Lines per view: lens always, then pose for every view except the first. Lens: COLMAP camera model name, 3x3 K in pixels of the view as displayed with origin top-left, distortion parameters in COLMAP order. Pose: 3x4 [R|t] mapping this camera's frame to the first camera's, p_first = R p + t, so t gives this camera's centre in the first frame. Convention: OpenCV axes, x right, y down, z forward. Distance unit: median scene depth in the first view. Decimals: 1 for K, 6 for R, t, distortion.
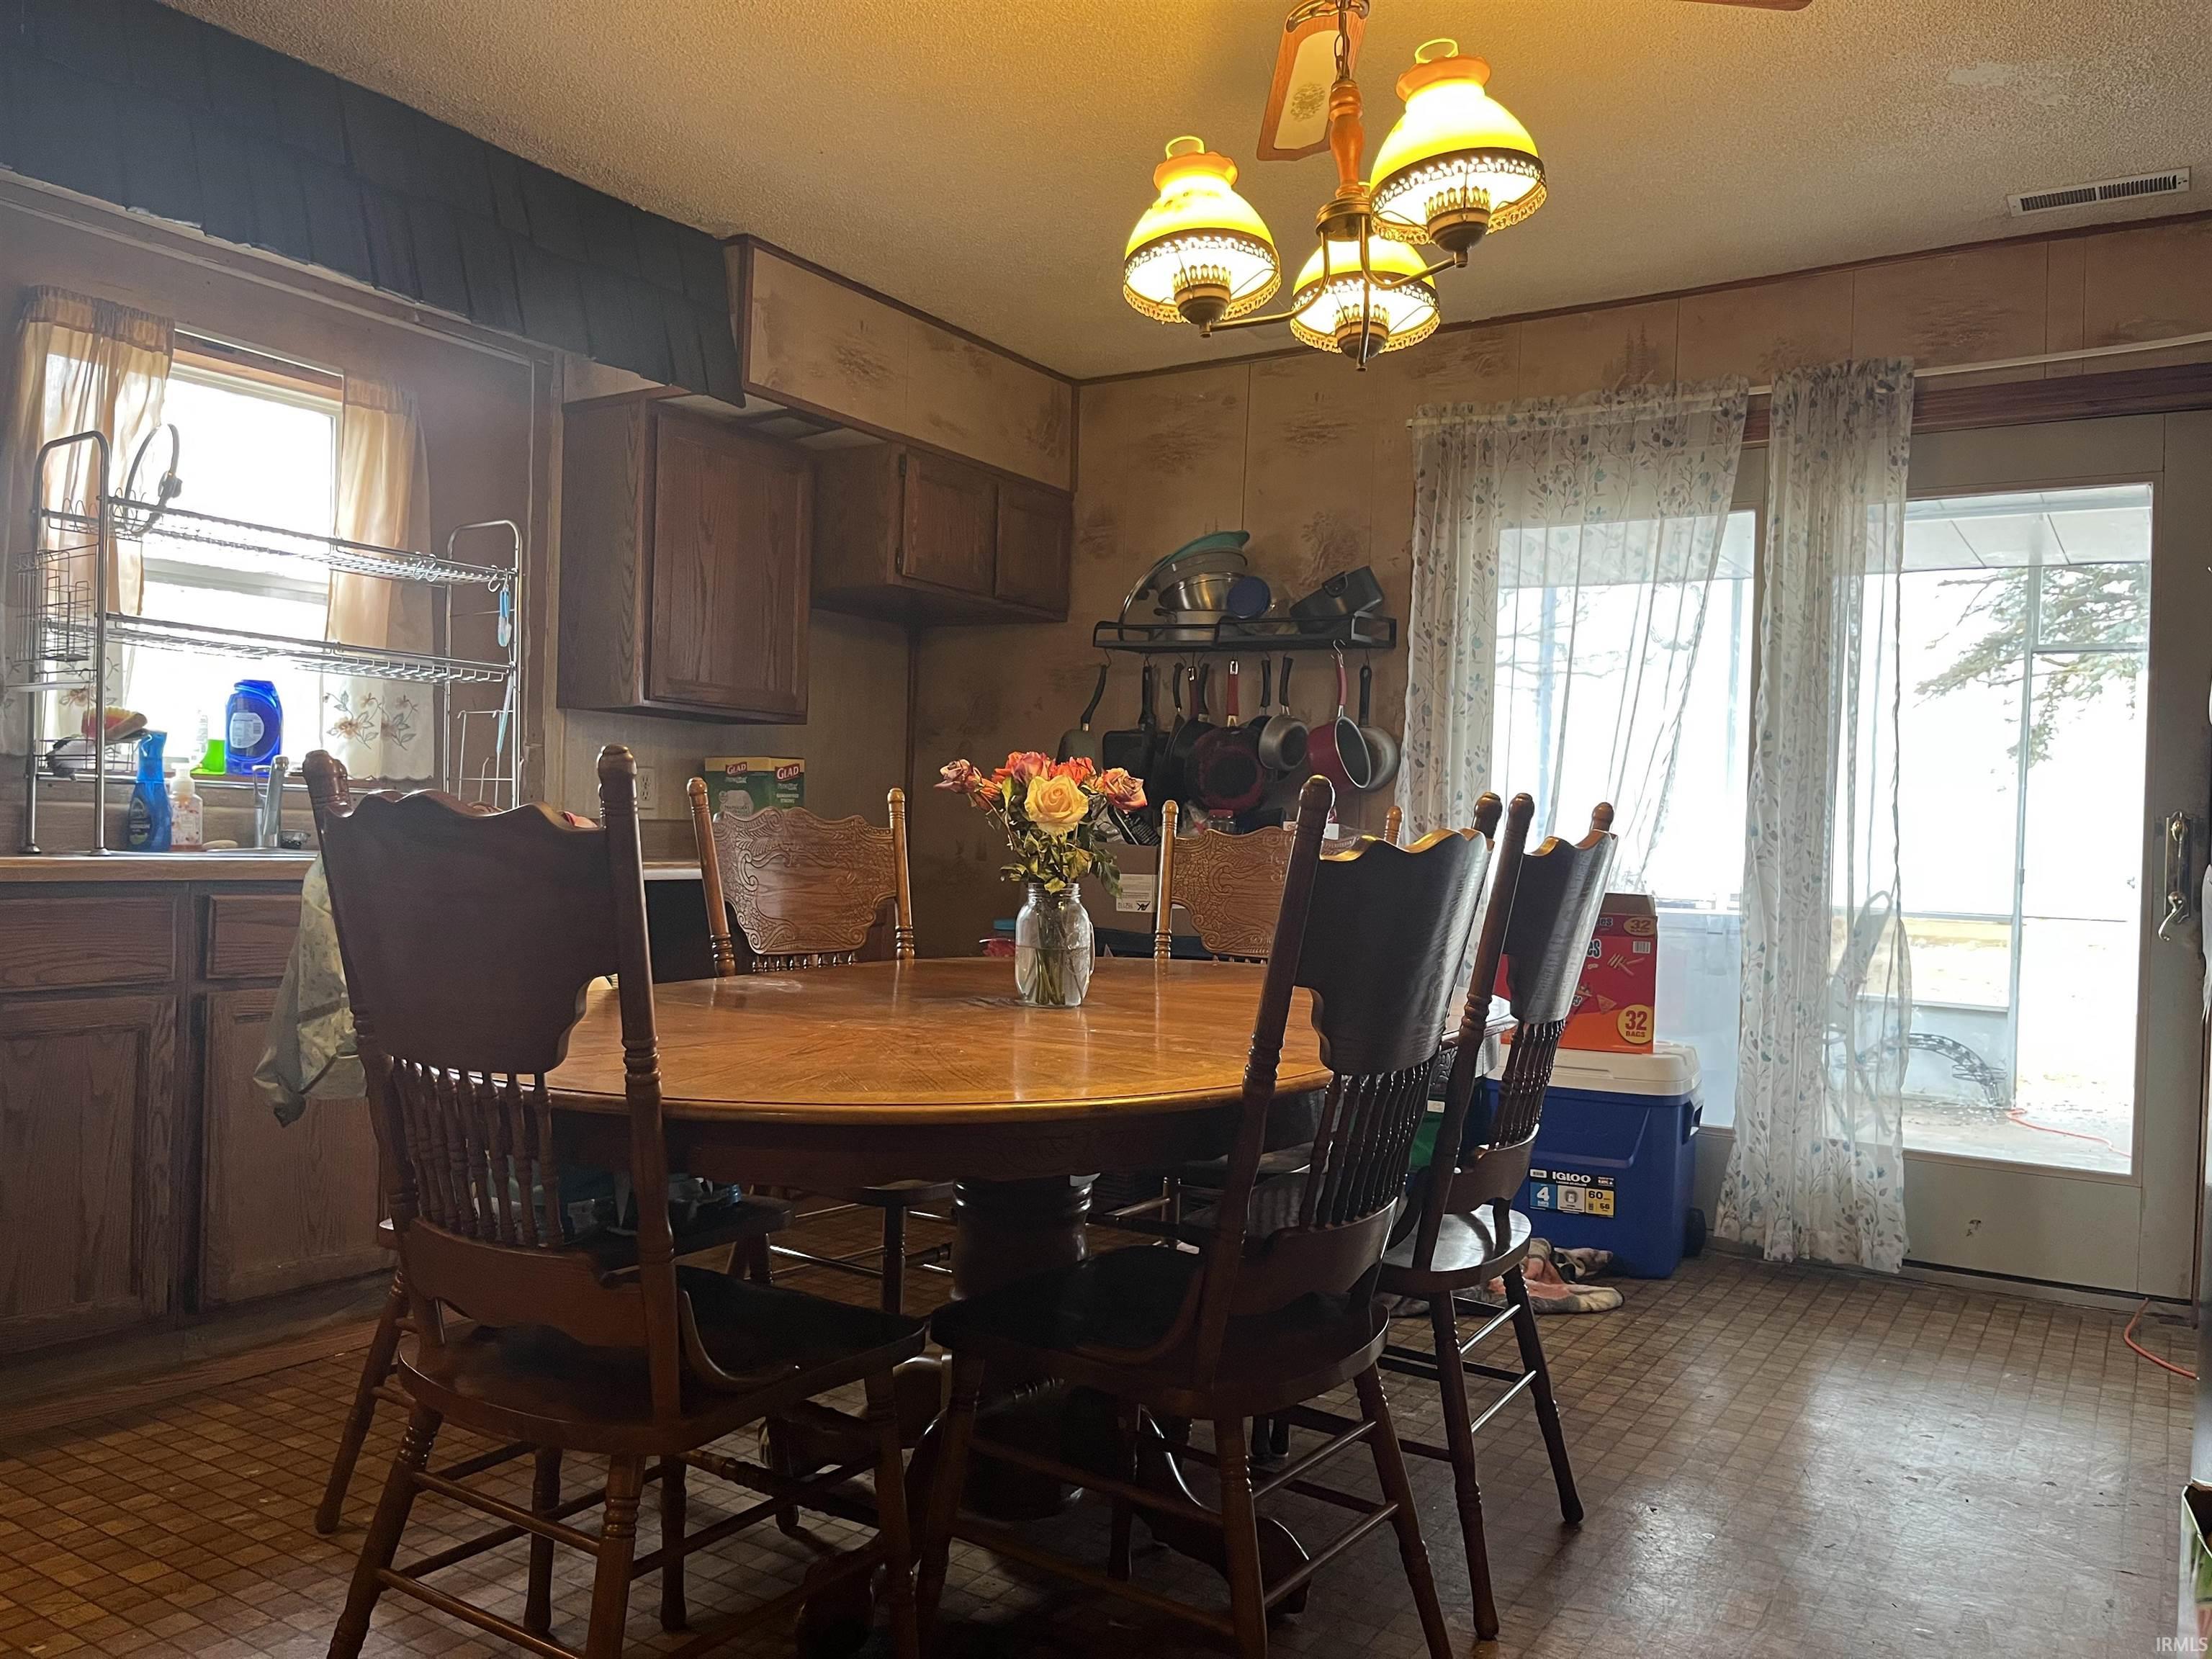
lens RADIAL K [[1644.2, 0, 1112.4], [0, 1644.2, 839.3], [0, 0, 1]] dist [0.039599, -0.067613]
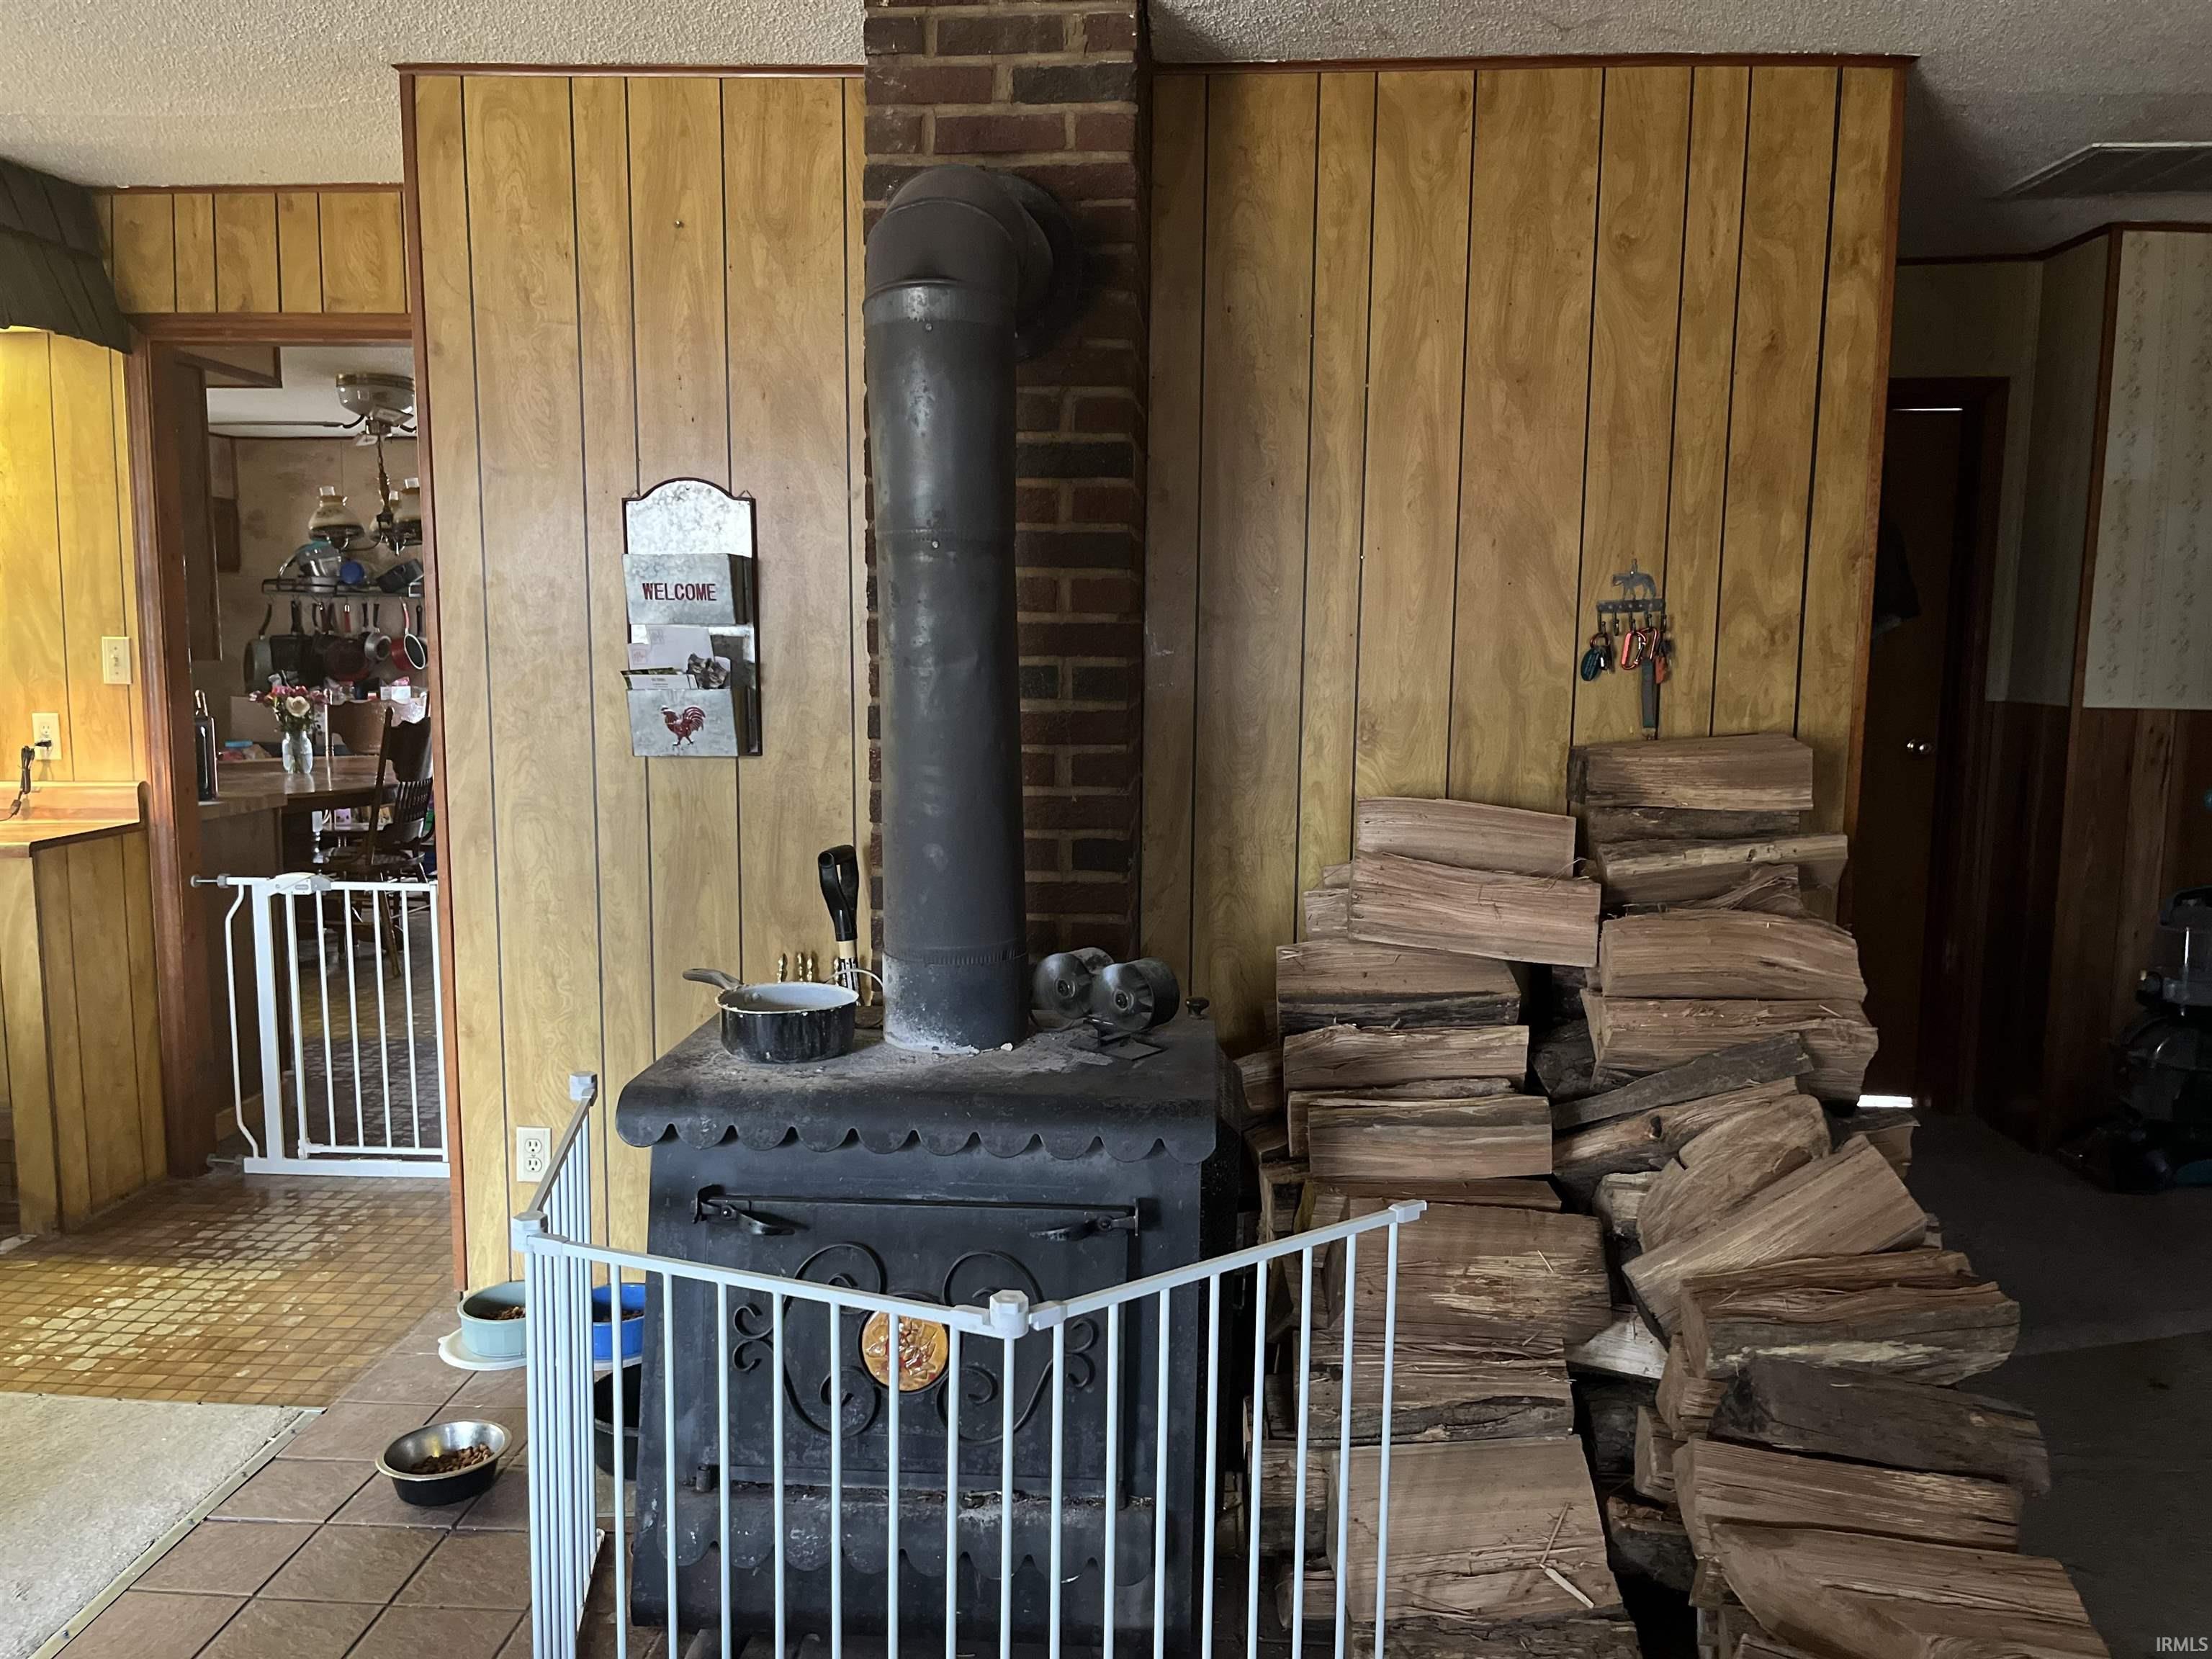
lens RADIAL K [[1644.2, 0, 1107.6], [0, 1644.2, 834.2], [0, 0, 1]] dist [0.039599, -0.067613]
pose [[0.870824, -0.092877, 0.482741, -0.113704], [0.027619, 0.989683, 0.140588, -0.087704], [-0.490818, -0.109095, 0.864405, -1.192002]]
